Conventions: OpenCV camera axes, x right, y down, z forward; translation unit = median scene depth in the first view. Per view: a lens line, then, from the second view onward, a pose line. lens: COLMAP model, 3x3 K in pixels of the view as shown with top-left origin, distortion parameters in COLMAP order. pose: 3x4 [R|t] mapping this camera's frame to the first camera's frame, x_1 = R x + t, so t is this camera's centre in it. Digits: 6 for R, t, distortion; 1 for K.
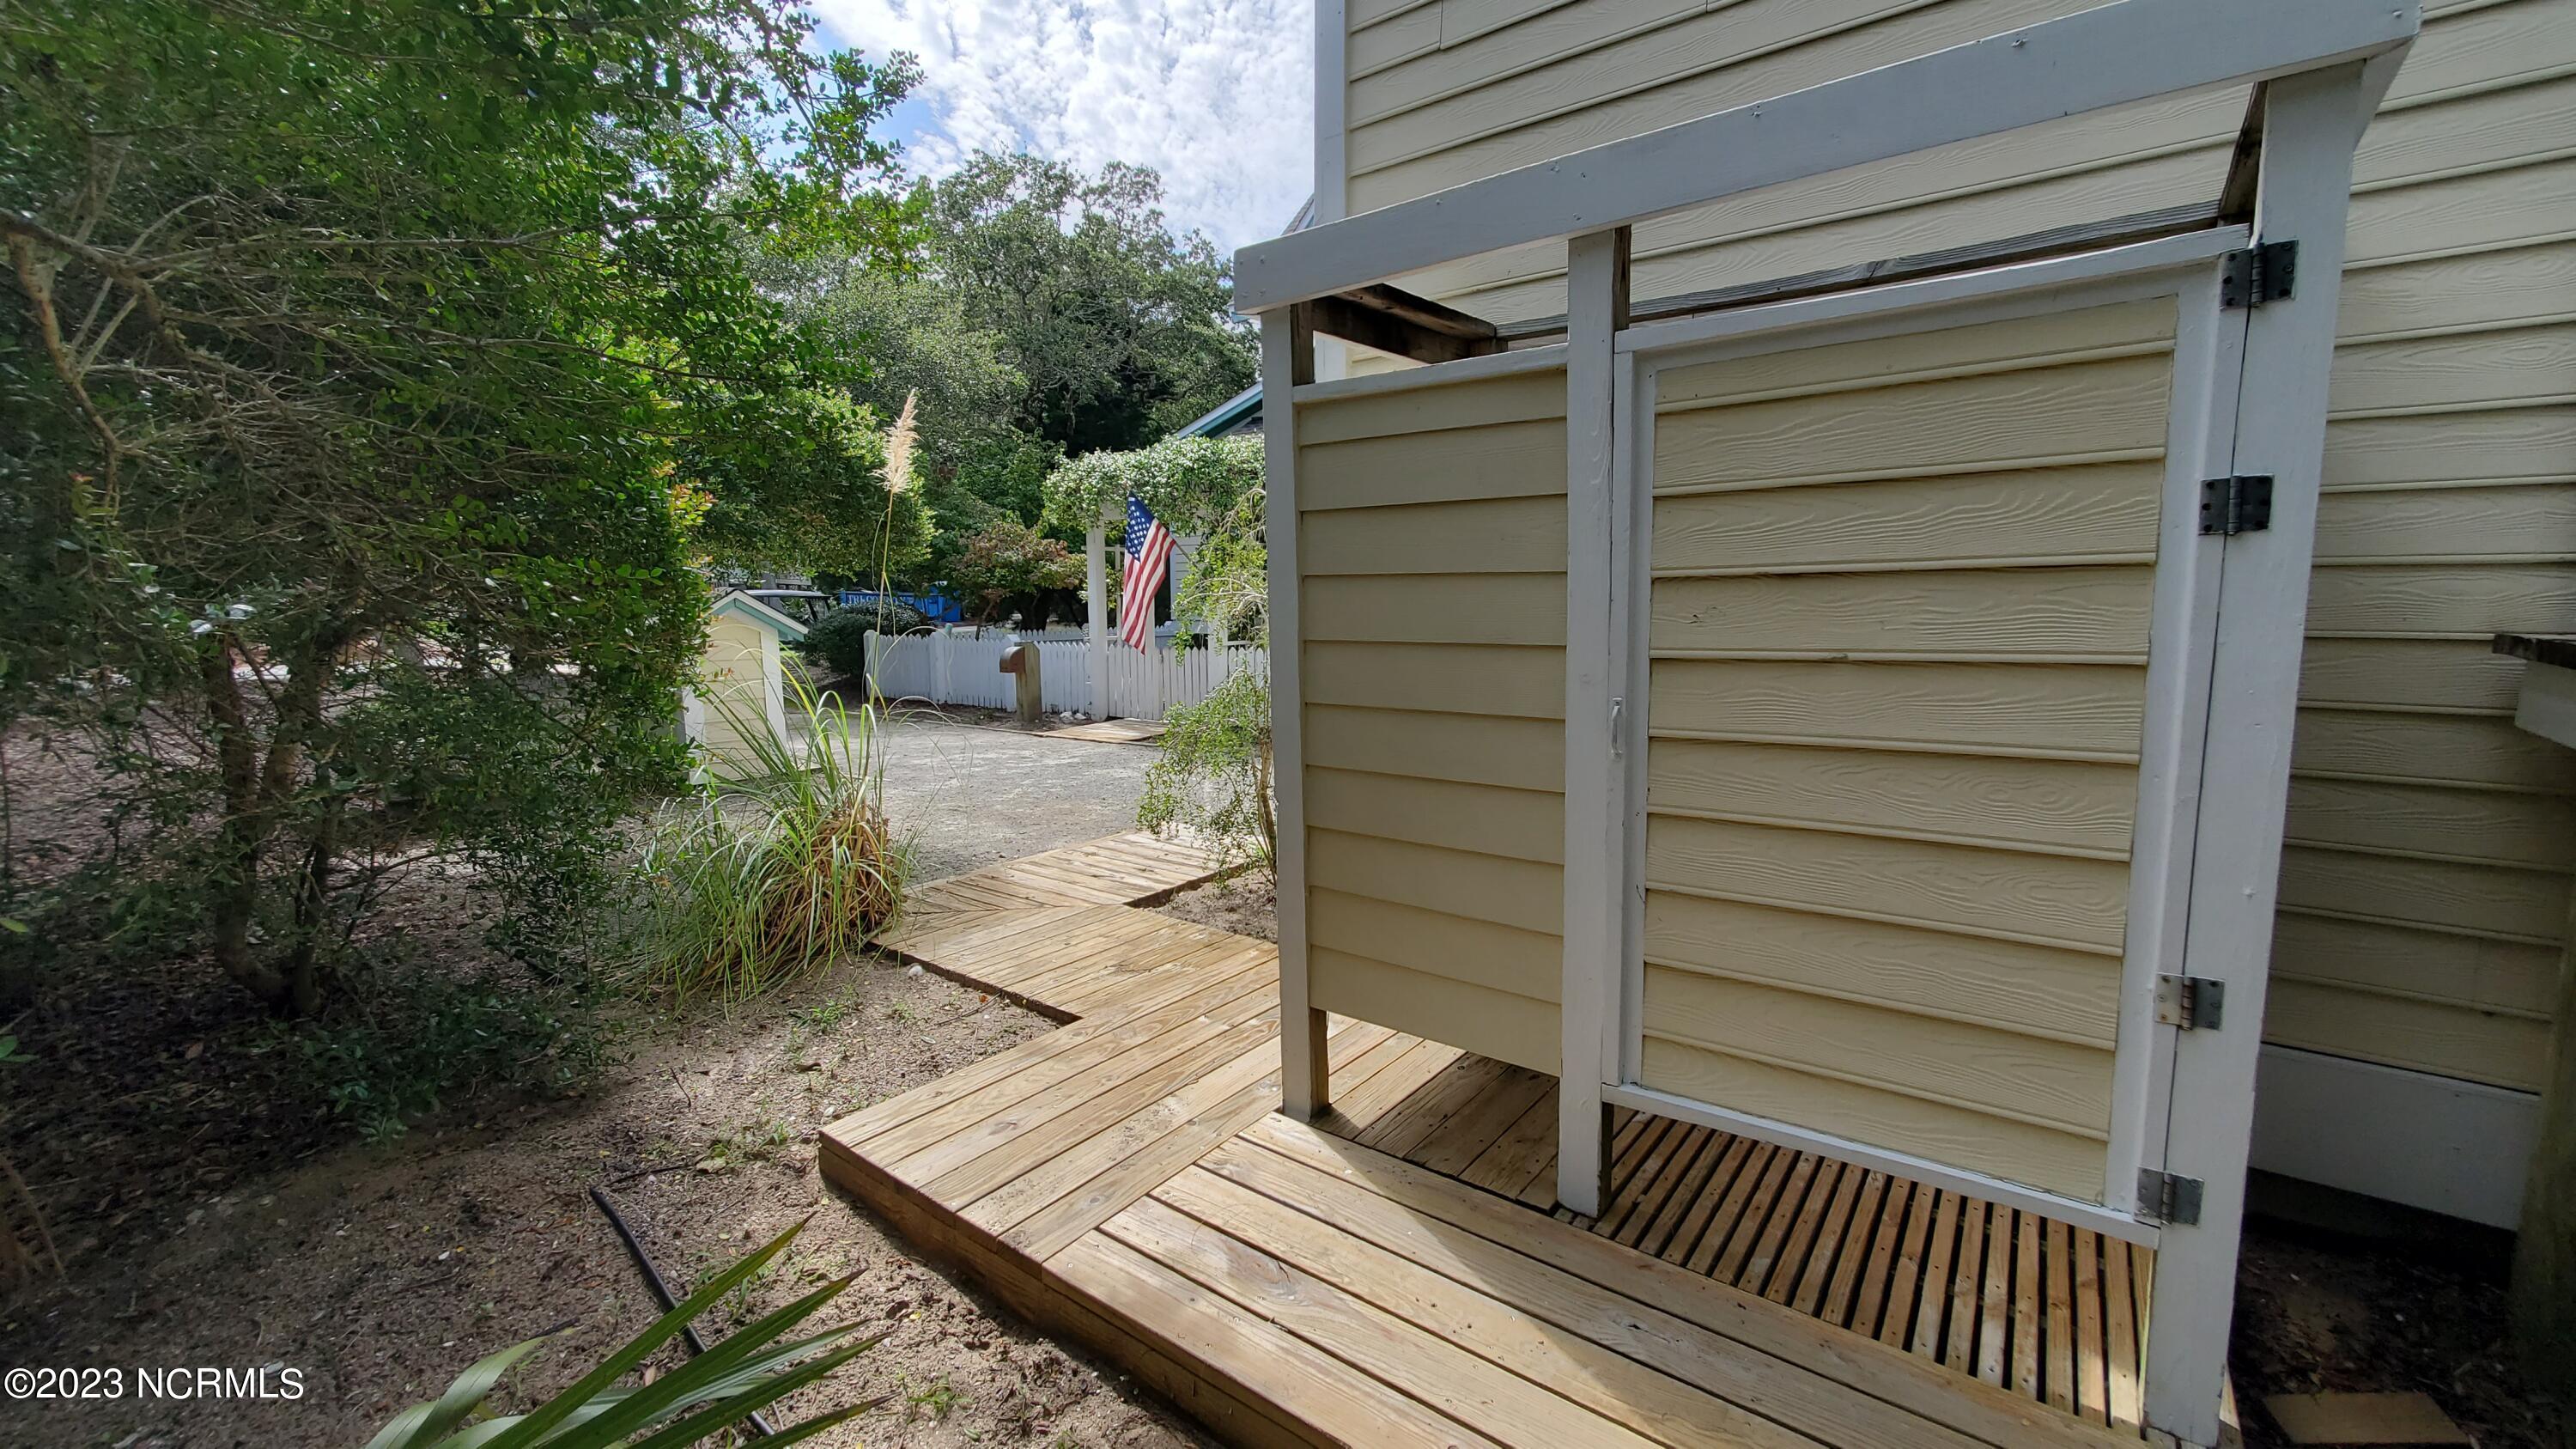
lens RADIAL K [[1027.8, 0, 1293.2], [0, 1027.8, 730.9], [0, 0, 1]] dist [0.000625, -0.000166]
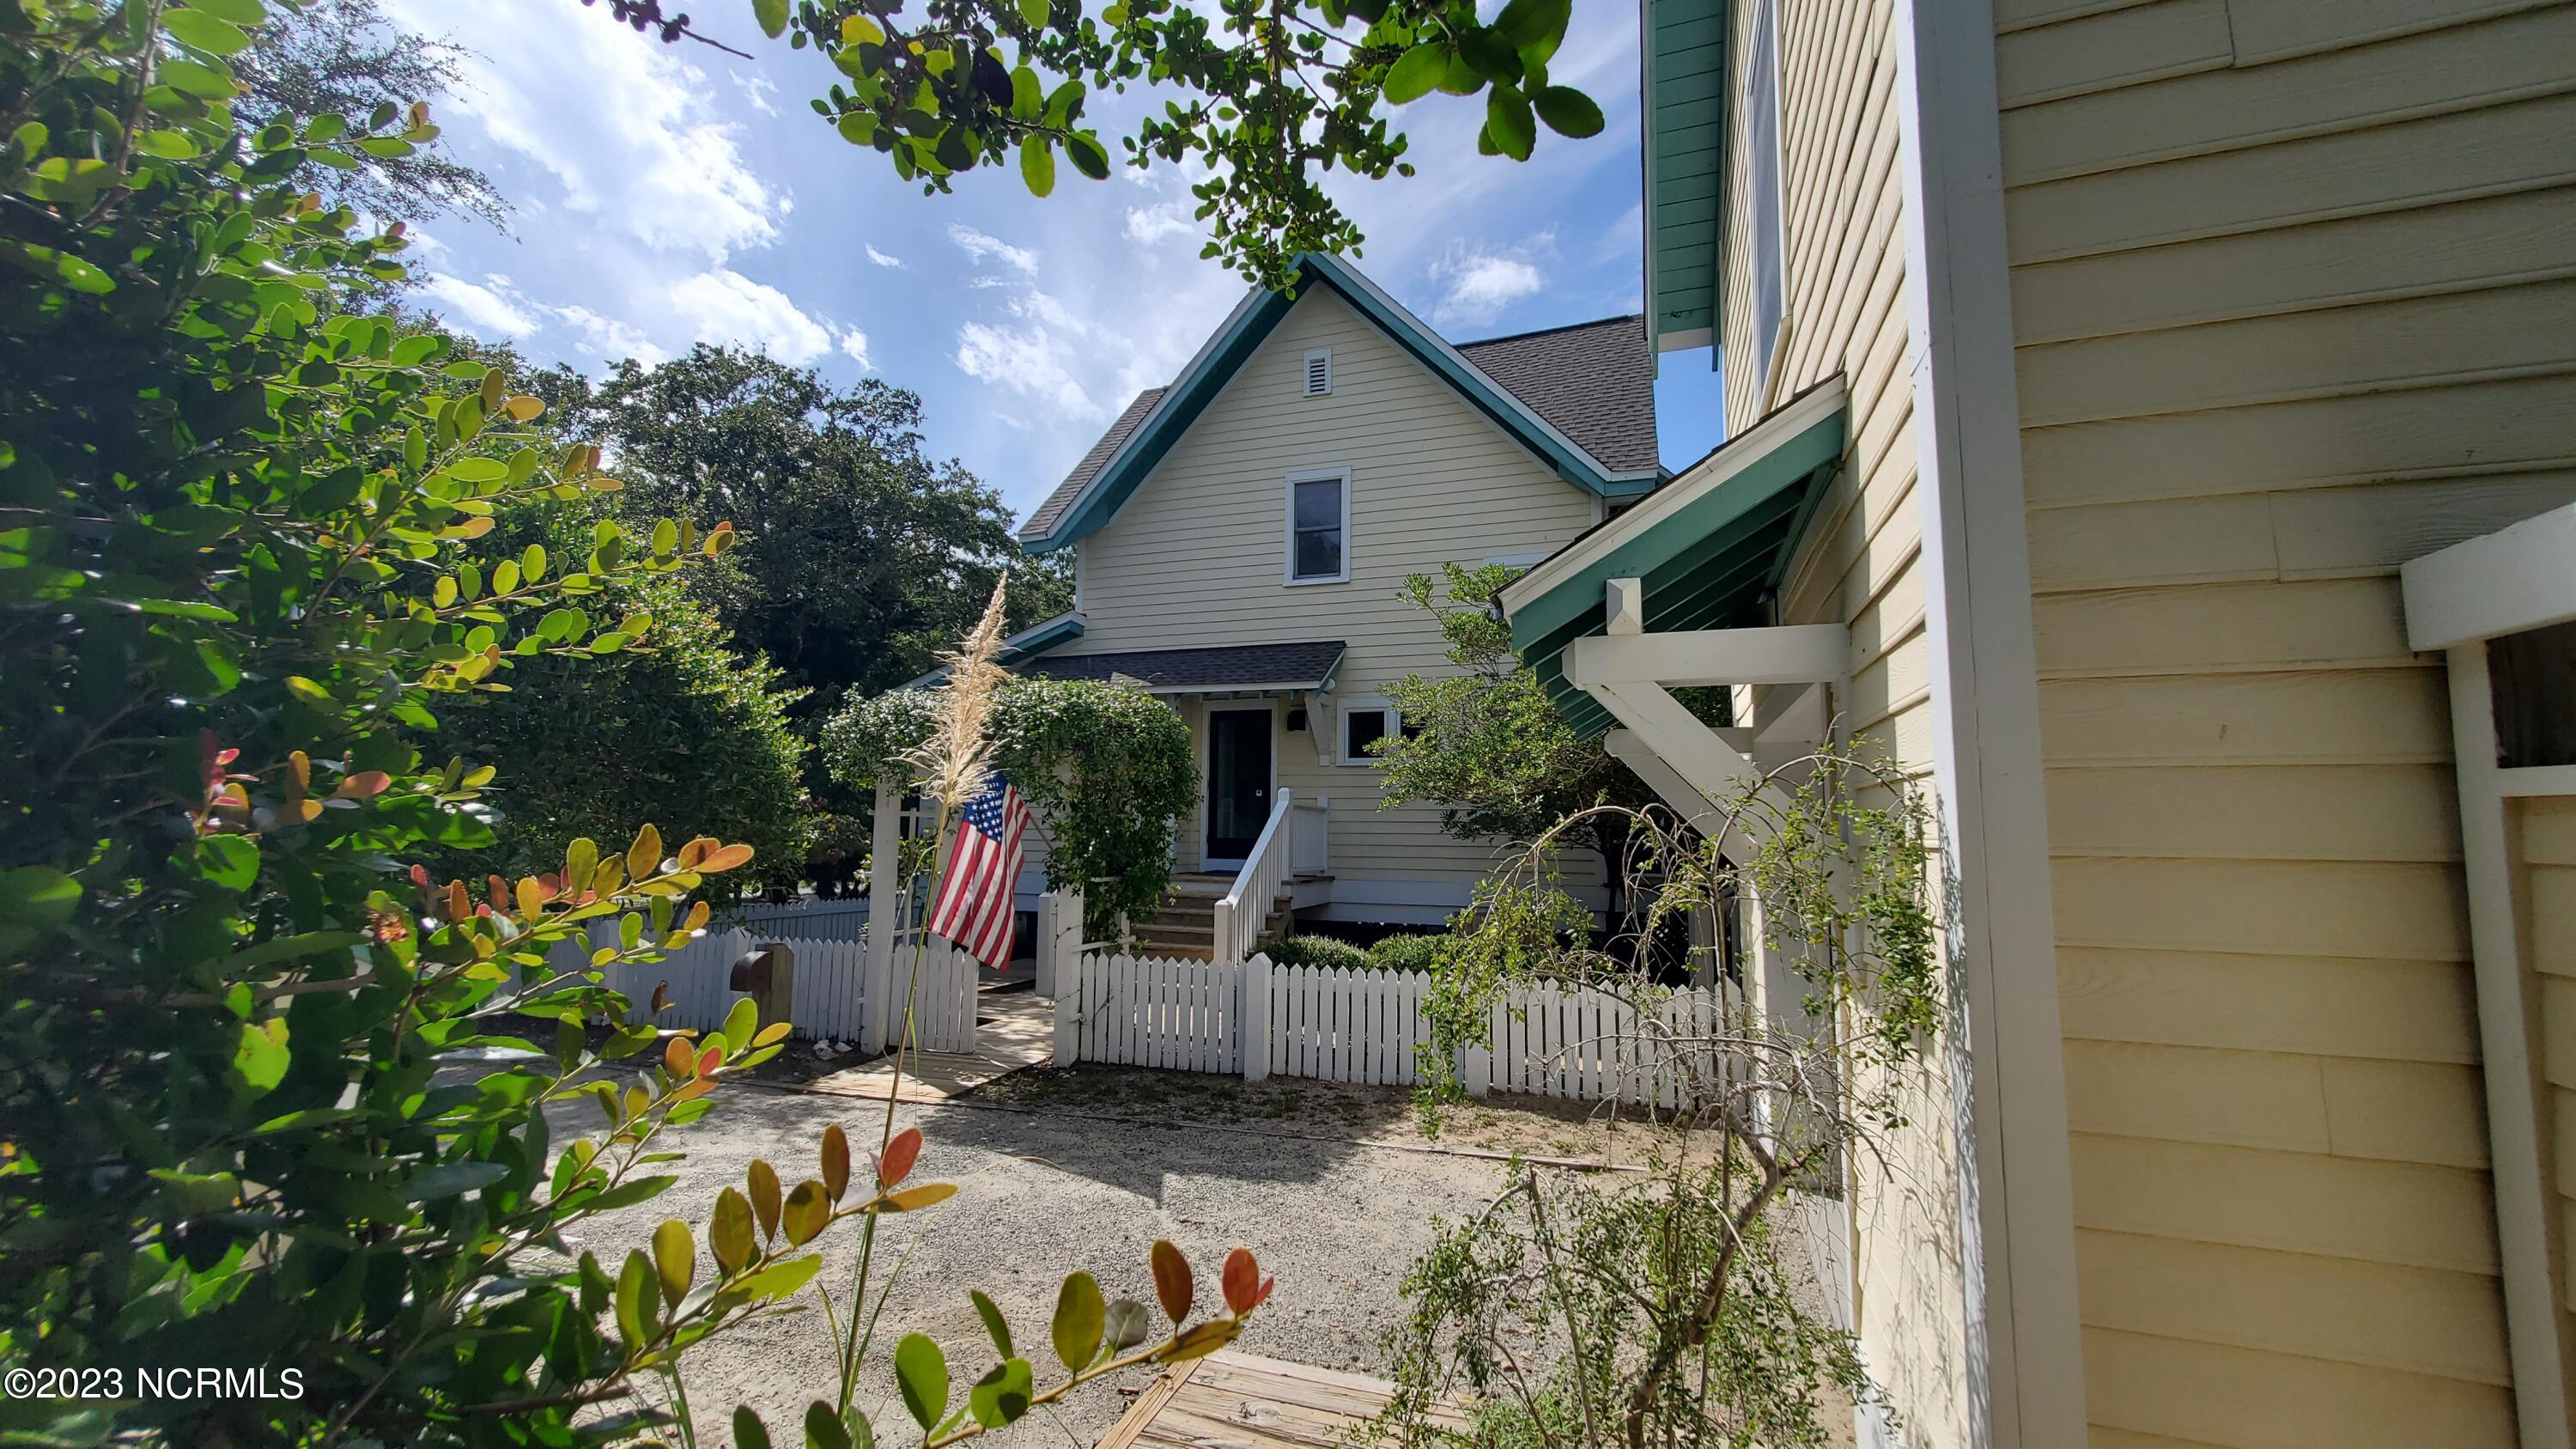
lens RADIAL K [[1027.8, 0, 1293.2], [0, 1027.8, 730.9], [0, 0, 1]] dist [0.000625, -0.000166]
pose [[0.953876, 0.049901, 0.296024, -0.070033], [0.020279, 0.973124, -0.229386, -0.030637], [-0.299514, 0.224809, 0.927228, 0.107705]]
